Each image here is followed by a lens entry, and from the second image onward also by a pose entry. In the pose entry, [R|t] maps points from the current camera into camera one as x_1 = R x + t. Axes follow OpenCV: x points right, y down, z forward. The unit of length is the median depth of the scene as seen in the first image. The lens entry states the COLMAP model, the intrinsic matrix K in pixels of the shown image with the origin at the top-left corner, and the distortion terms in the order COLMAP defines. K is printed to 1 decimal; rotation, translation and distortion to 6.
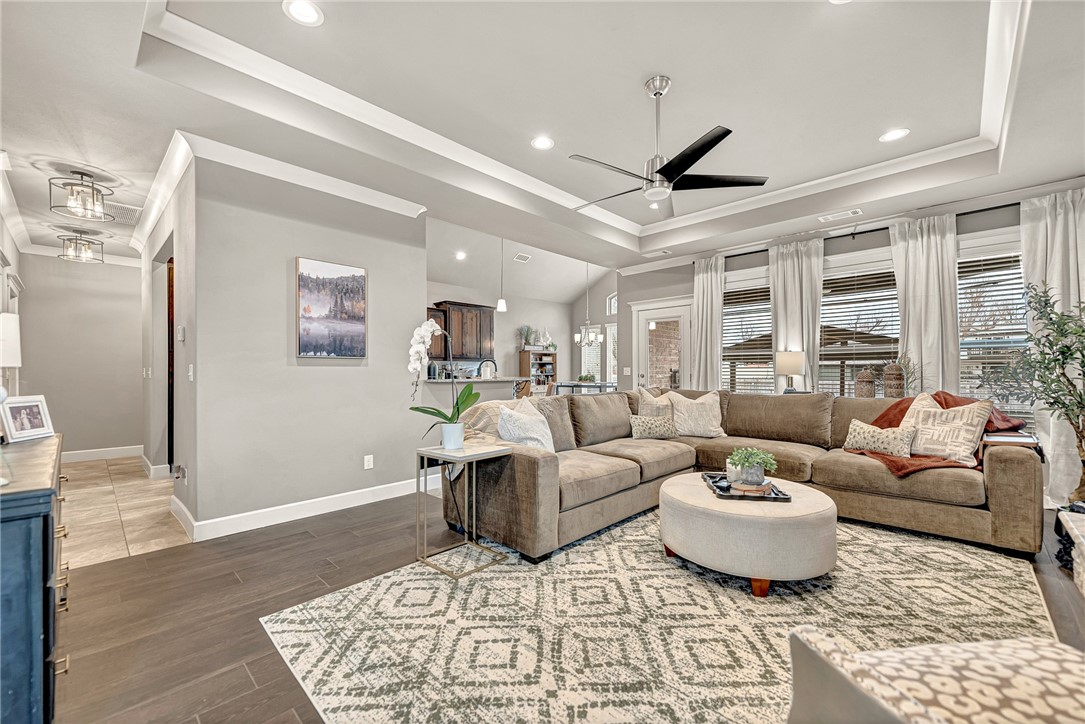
lens RADIAL K [[438.9, 0, 546.1], [0, 438.9, 378.2], [0, 0, 1]] dist [0.010736, -0.003582]
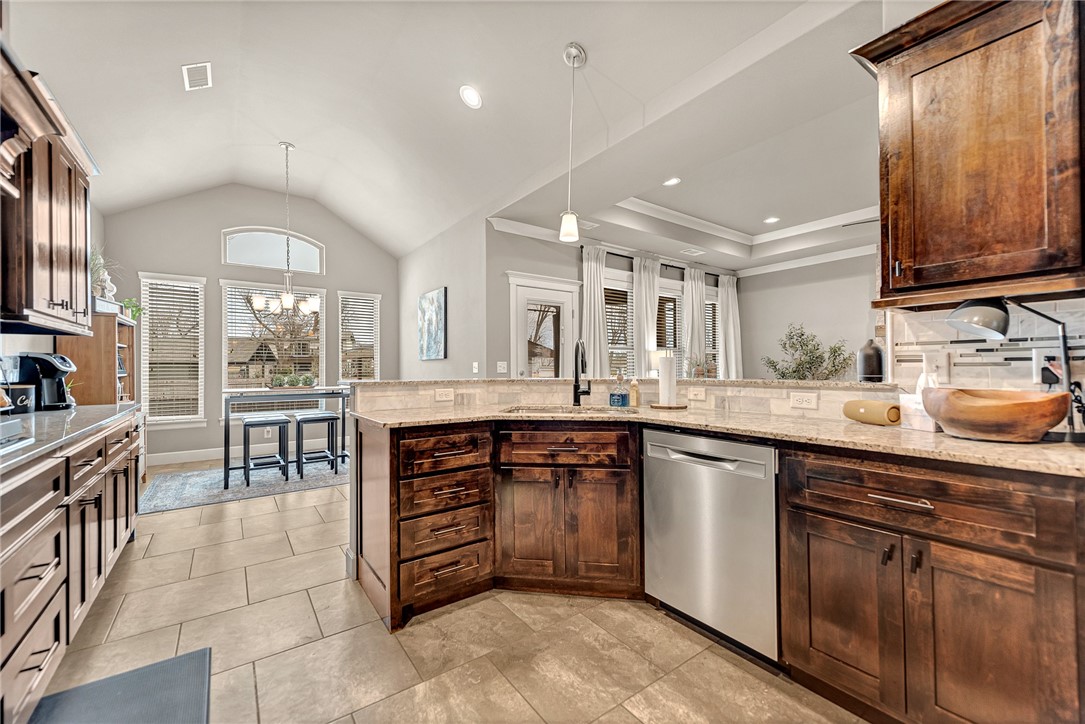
lens RADIAL K [[438.9, 0, 545.4], [0, 438.9, 365.9], [0, 0, 1]] dist [0.010736, -0.003582]
pose [[0.173607, 0.008378, 0.984779, -1.300679], [0.018699, 0.999756, -0.011802, -0.025741], [-0.984637, 0.020463, 0.173408, 2.189607]]
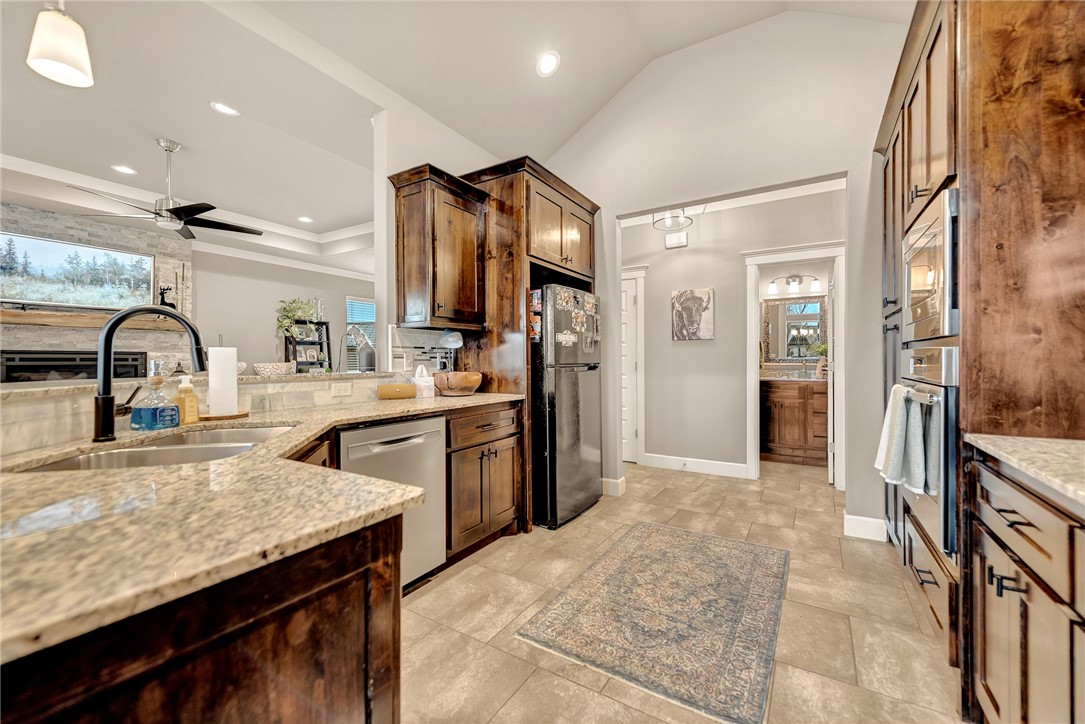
lens RADIAL K [[438.9, 0, 547.2], [0, 438.9, 362.0], [0, 0, 1]] dist [0.010736, -0.003582]
pose [[-0.976579, 0.005409, -0.215092, -0.641173], [0.001061, 0.999793, 0.020325, -0.042377], [0.215158, 0.019621, -0.976382, 2.909487]]
